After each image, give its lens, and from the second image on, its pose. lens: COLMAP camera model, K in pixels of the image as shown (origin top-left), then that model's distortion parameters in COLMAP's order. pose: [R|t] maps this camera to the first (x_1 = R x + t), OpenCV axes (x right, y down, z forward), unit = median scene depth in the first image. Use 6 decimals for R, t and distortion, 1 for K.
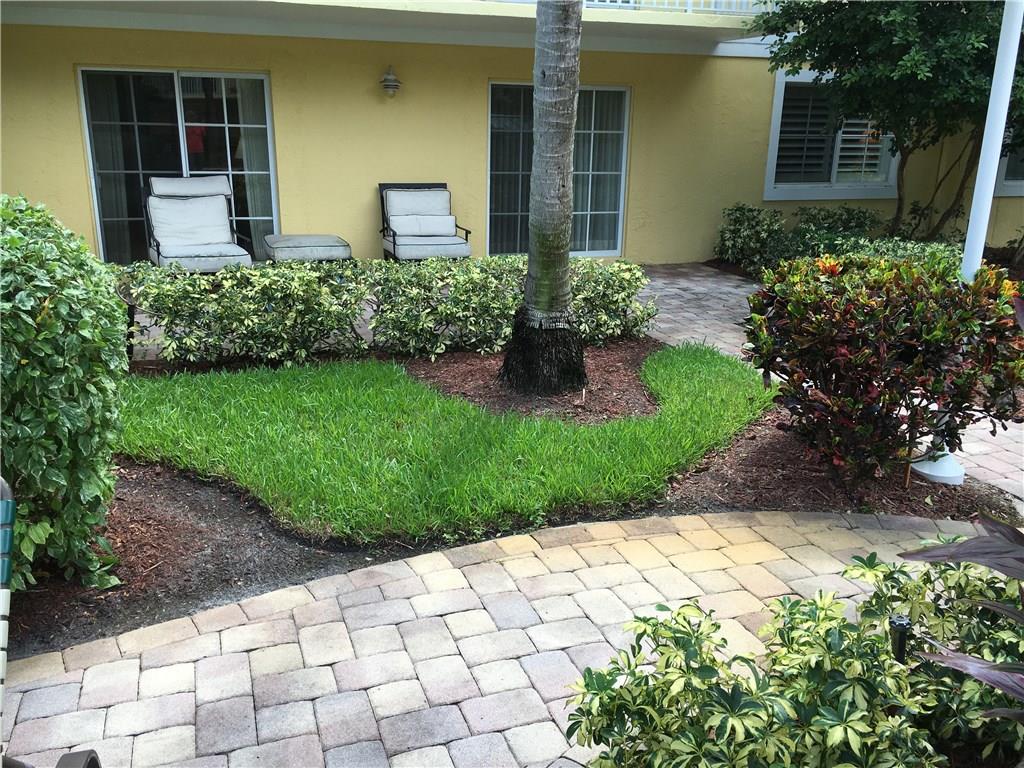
lens RADIAL K [[872.1, 0, 510.8], [0, 872.1, 386.5], [0, 0, 1]] dist [0.073187, -0.100575]
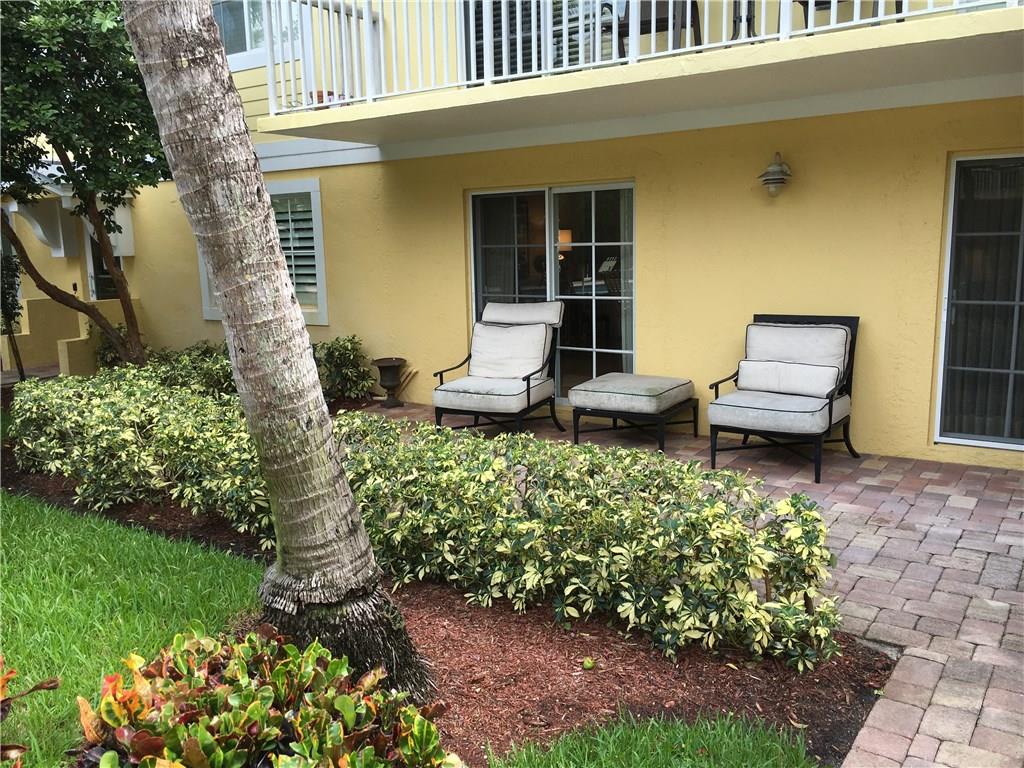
lens RADIAL K [[872.1, 0, 511.6], [0, 872.1, 382.5], [0, 0, 1]] dist [0.073187, -0.100575]
pose [[0.584902, 0.098427, -0.805110, 0.337877], [-0.196221, 0.980297, -0.022708, -0.131589], [0.787012, 0.171261, 0.592691, 0.464795]]
